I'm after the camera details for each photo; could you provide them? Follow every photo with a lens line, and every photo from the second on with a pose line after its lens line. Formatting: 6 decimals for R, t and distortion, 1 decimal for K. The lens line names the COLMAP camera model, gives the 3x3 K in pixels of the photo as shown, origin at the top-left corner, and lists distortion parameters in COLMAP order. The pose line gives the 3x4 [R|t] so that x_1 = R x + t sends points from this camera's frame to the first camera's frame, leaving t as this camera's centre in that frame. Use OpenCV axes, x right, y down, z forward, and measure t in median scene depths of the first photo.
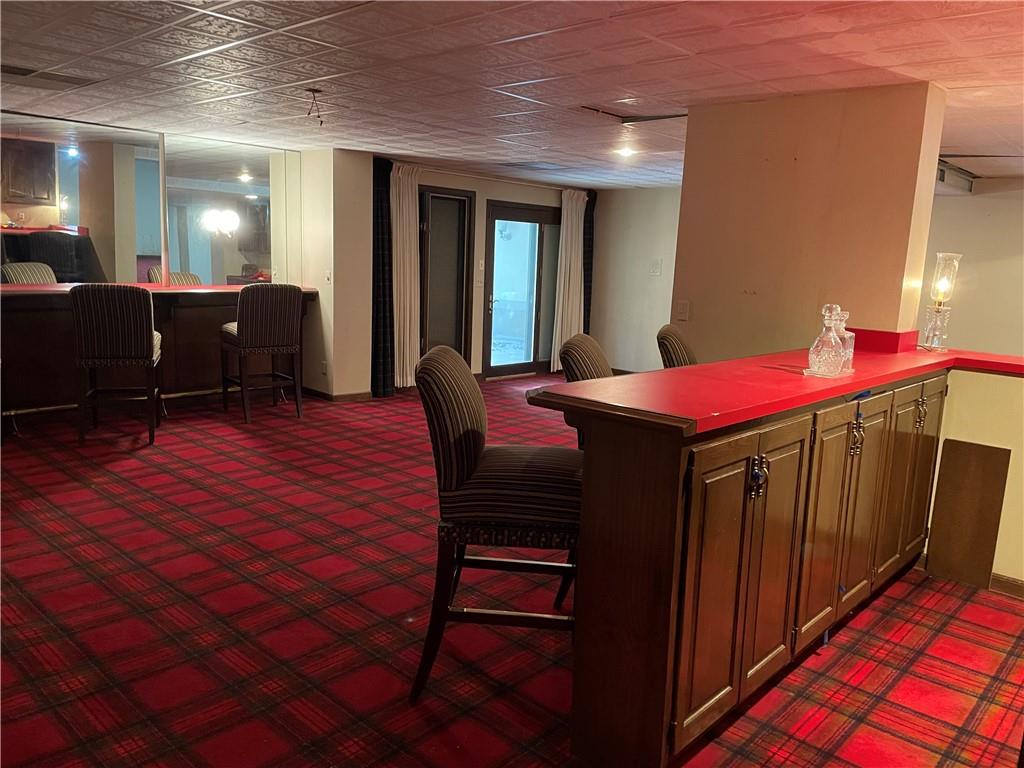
lens RADIAL K [[775.1, 0, 512.0], [0, 775.1, 384.0], [0, 0, 1]] dist [0.132944, -0.203282]
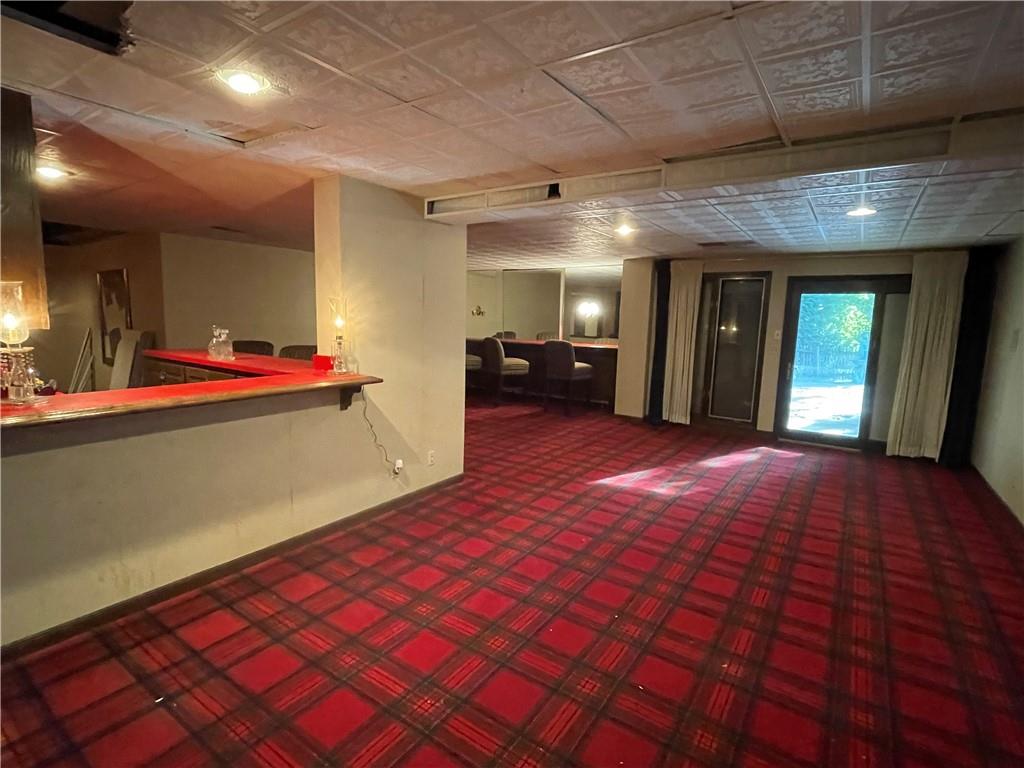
lens RADIAL K [[508.1, 0, 512.0], [0, 508.1, 384.0], [0, 0, 1]] dist [0.000788, -0.000265]
pose [[0.149733, 0.094710, -0.984180, 0.631430], [-0.182588, 0.980930, 0.066618, -0.062939], [0.971721, 0.169724, 0.164171, 0.524323]]
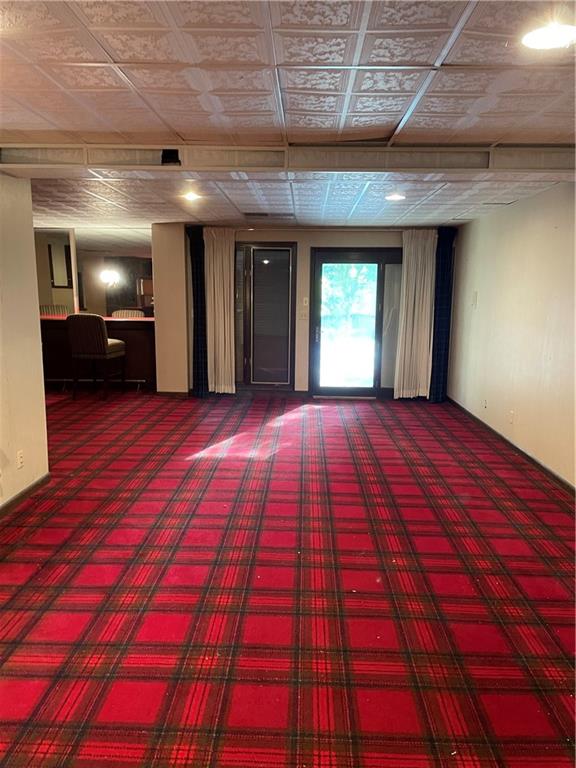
lens RADIAL K [[581.3, 0, 288.0], [0, 581.3, 384.0], [0, 0, 1]] dist [0.132944, -0.203282]
pose [[0.657080, 0.085291, -0.748980, 0.638354], [-0.107282, 0.994046, 0.019080, -0.039437], [0.746148, 0.067815, 0.662318, 0.386860]]
